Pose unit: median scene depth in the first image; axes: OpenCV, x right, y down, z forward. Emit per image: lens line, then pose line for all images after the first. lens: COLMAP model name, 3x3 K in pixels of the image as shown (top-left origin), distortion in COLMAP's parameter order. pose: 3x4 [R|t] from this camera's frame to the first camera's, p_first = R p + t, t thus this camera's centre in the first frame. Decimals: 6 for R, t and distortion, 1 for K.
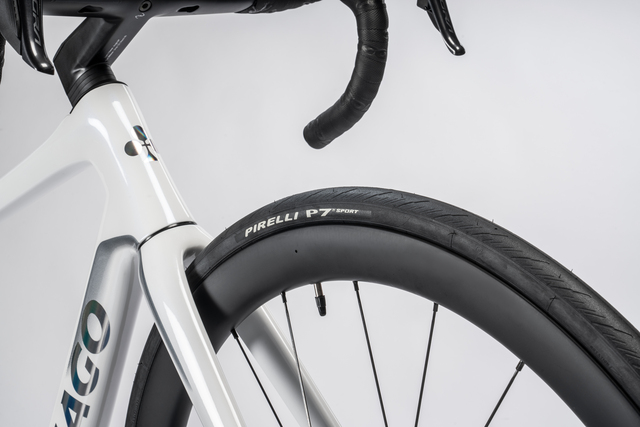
lens RADIAL K [[1310.2, 0, 320.1], [0, 1310.2, 213.8], [0, 0, 1]] dist [0.363767, 0.000000]
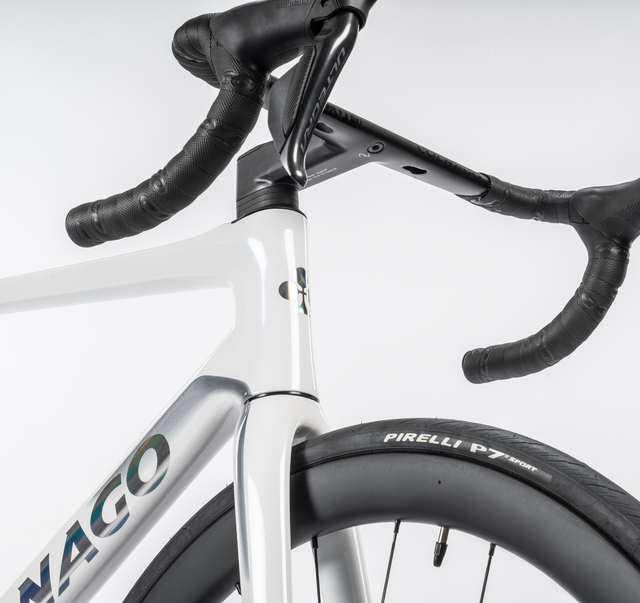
lens RADIAL K [[1742.8, 0, 319.6], [0, 1742.8, 301.8], [0, 0, 1]] dist [0.278177, 0.000000]
pose [[0.907394, 0.417358, -0.049484, -0.064391], [-0.420085, 0.904261, -0.076427, 0.033397], [0.012849, 0.090137, 0.995846, -0.108010]]
